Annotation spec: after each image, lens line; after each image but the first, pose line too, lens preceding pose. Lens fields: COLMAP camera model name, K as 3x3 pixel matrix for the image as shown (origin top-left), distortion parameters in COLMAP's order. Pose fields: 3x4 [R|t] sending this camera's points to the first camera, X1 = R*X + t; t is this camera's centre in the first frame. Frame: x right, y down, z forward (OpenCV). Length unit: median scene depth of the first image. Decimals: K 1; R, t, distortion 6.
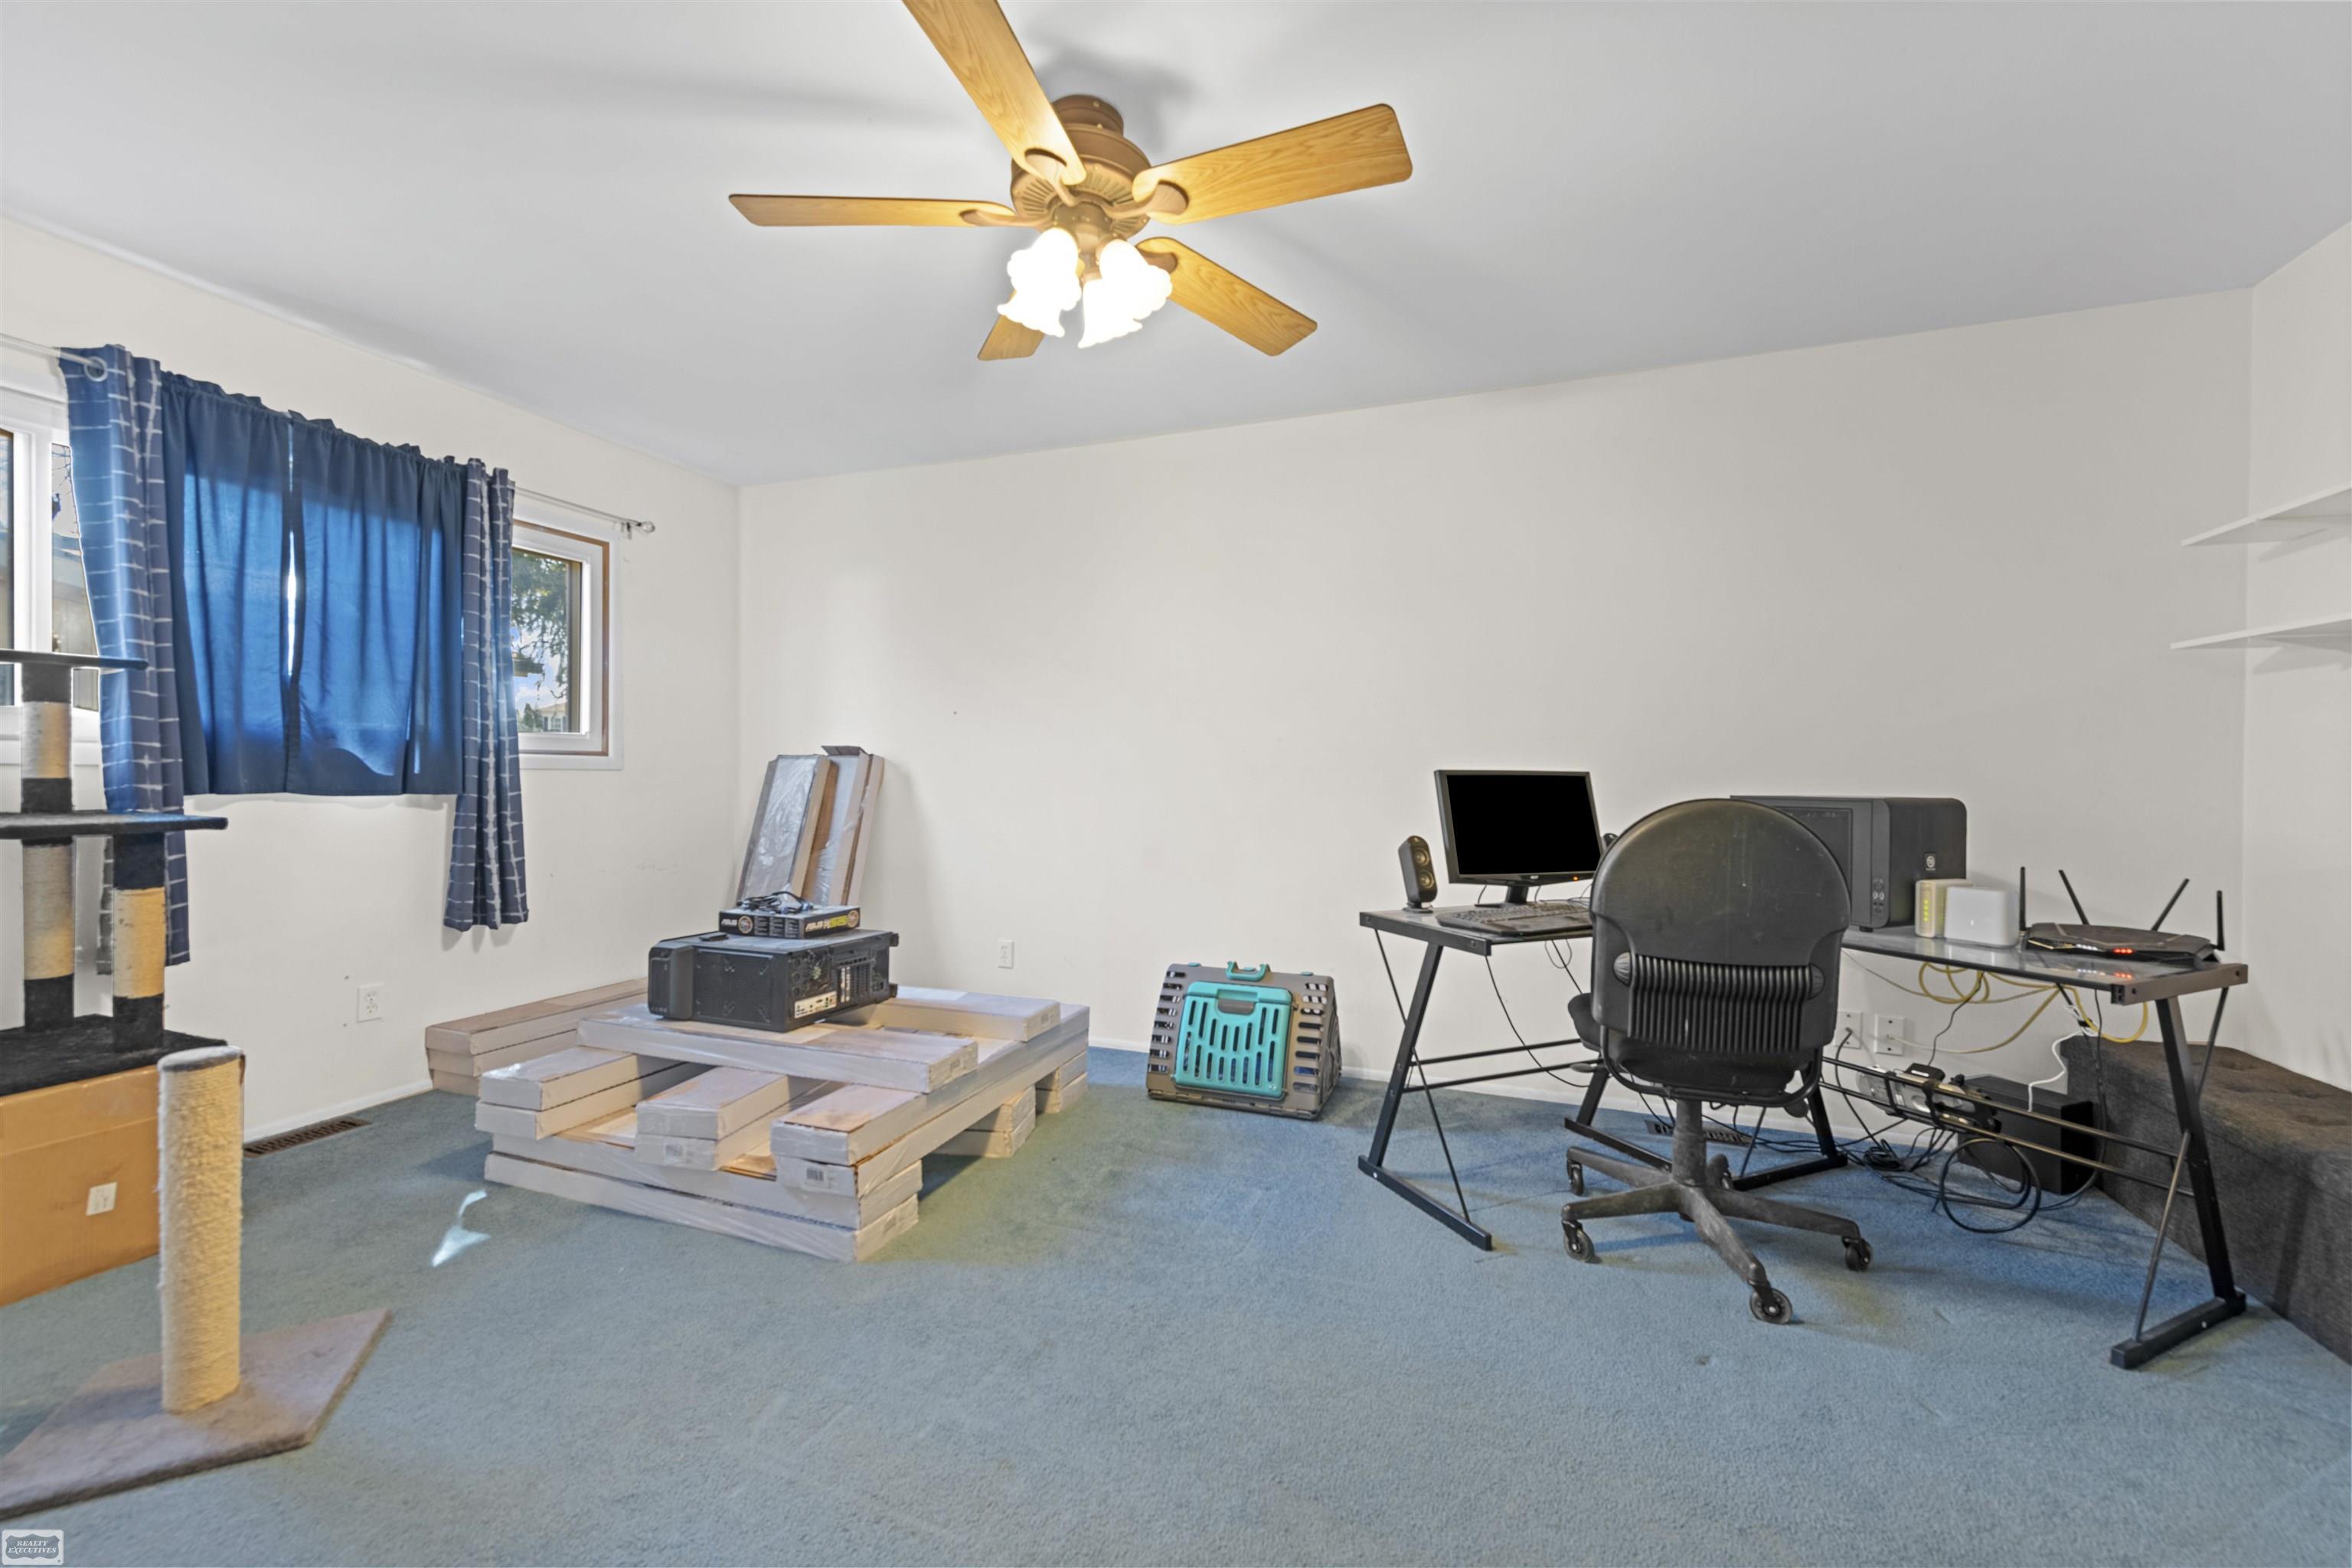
lens RADIAL K [[943.9, 0, 1179.3], [0, 943.9, 778.7], [0, 0, 1]] dist [0.012708, -0.000460]
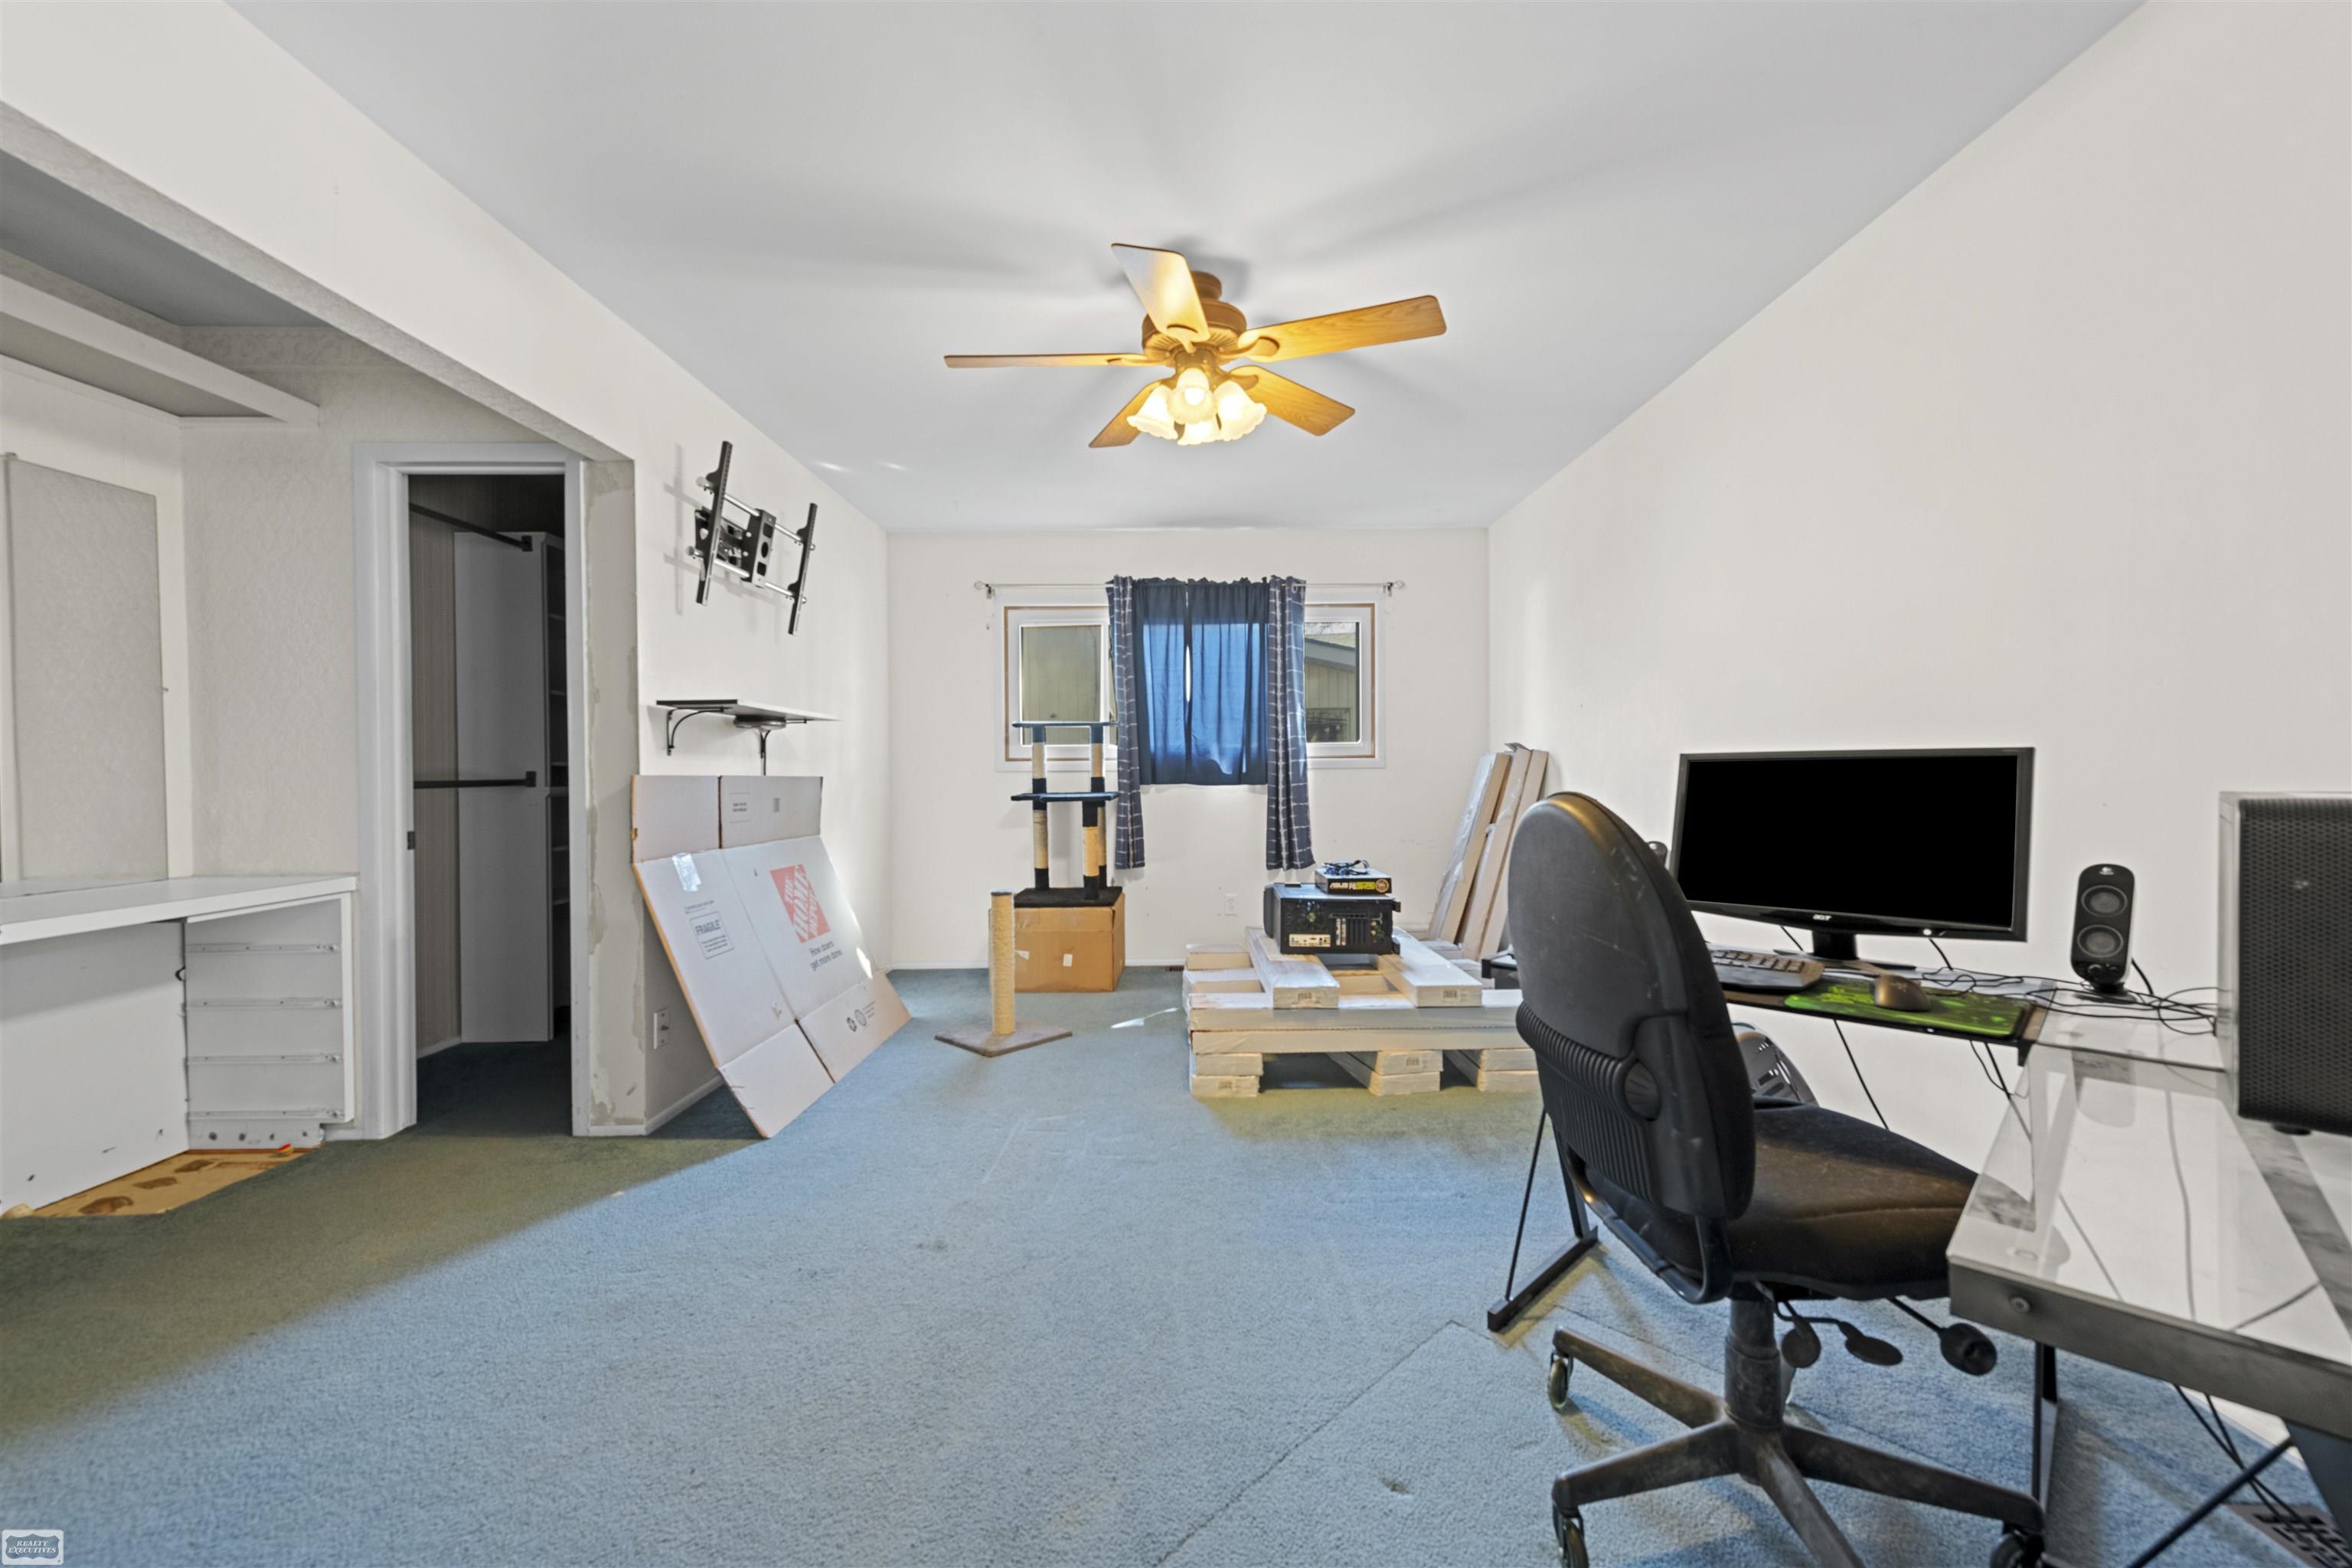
lens RADIAL K [[943.9, 0, 1179.3], [0, 943.9, 778.7], [0, 0, 1]] dist [0.012708, -0.000460]
pose [[0.336648, -0.004976, -0.941617, 0.815945], [0.009025, 0.999957, -0.002058, 0.008386], [0.941587, -0.007805, 0.336679, 0.368018]]
